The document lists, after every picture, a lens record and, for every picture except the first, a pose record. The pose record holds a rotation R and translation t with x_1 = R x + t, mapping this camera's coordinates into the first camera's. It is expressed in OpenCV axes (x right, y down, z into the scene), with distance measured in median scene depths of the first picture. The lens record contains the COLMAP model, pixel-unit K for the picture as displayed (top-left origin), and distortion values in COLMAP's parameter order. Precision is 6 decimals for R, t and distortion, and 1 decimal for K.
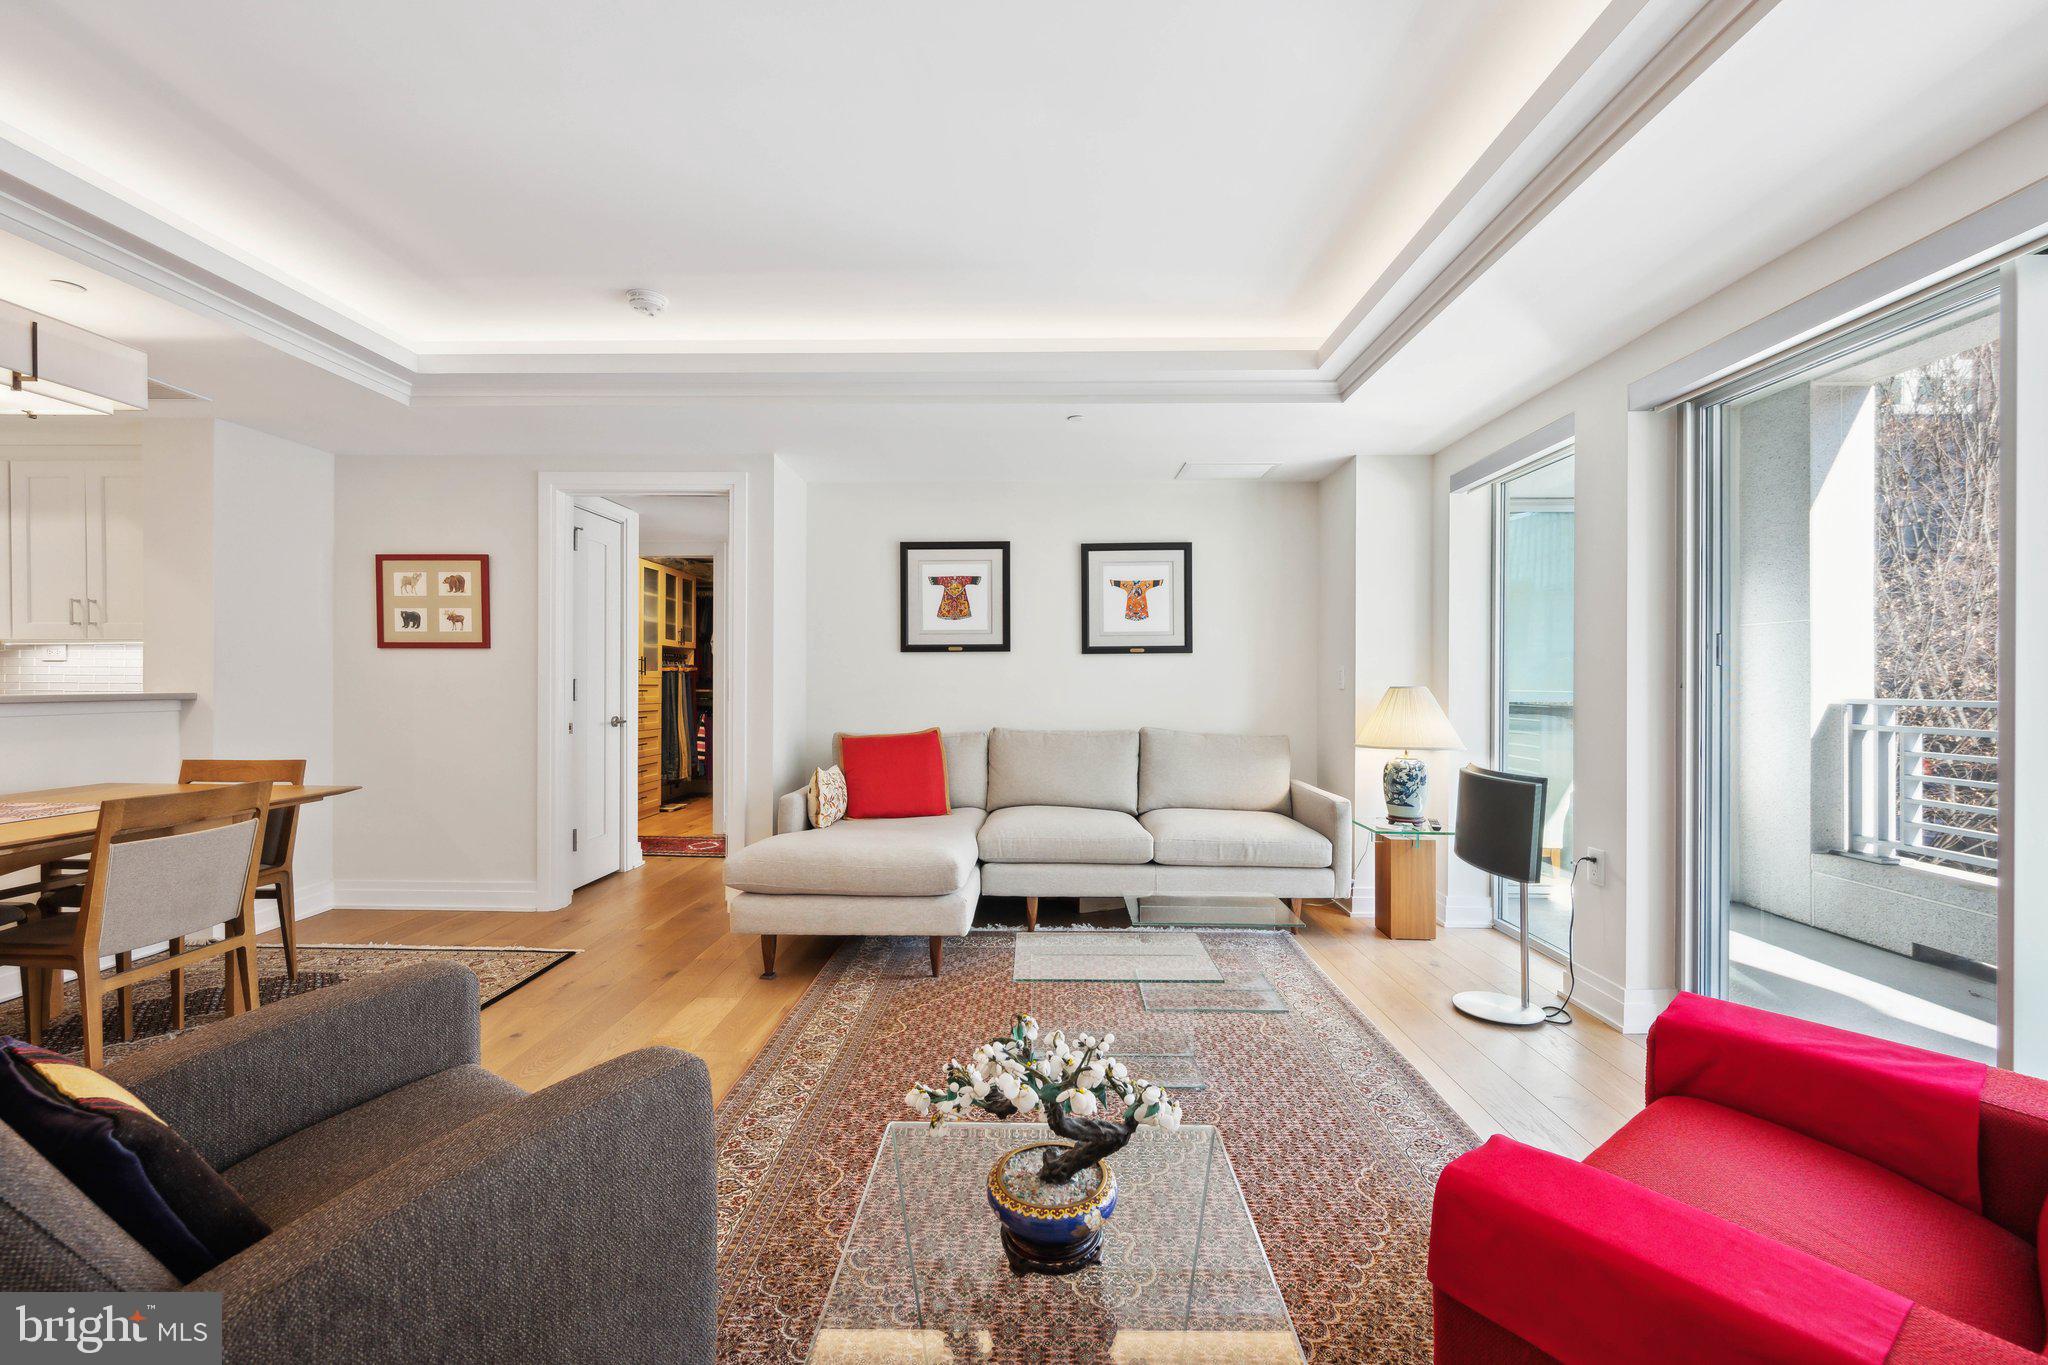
lens RADIAL K [[807.5, 0, 1019.4], [0, 807.5, 675.9], [0, 0, 1]] dist [-0.002344, 0.000029]
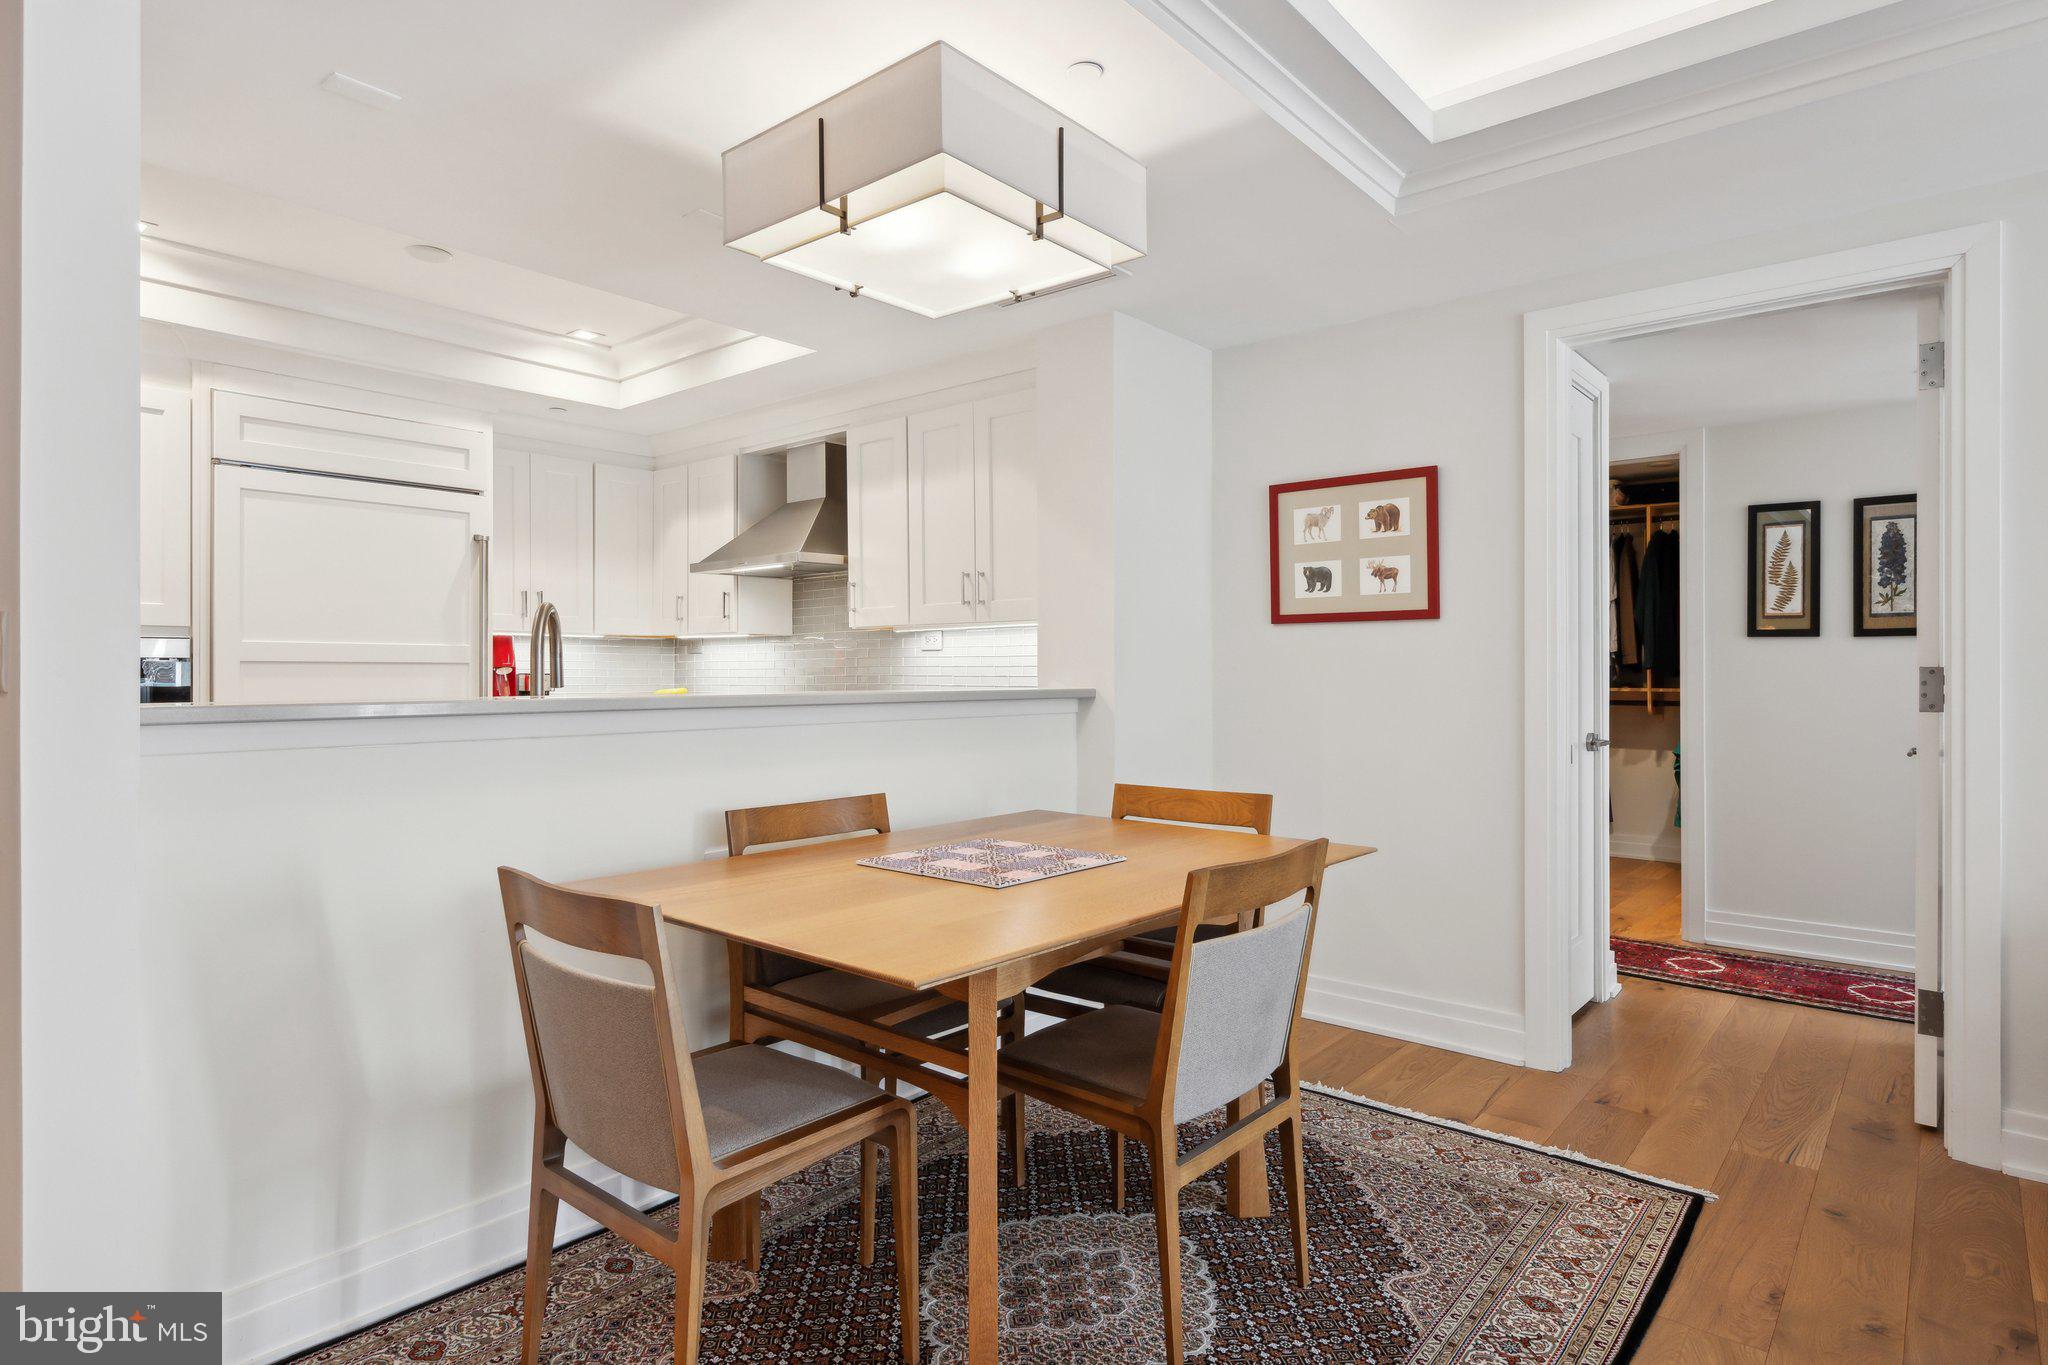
lens RADIAL K [[1106.4, 0, 1036.9], [0, 1106.4, 669.0], [0, 0, 1]] dist [0.026155, -0.000572]
pose [[0.783579, -0.005629, -0.621266, -0.374864], [0.006101, 0.999980, -0.001365, 0.003287], [0.621262, -0.002721, 0.783599, 0.150504]]
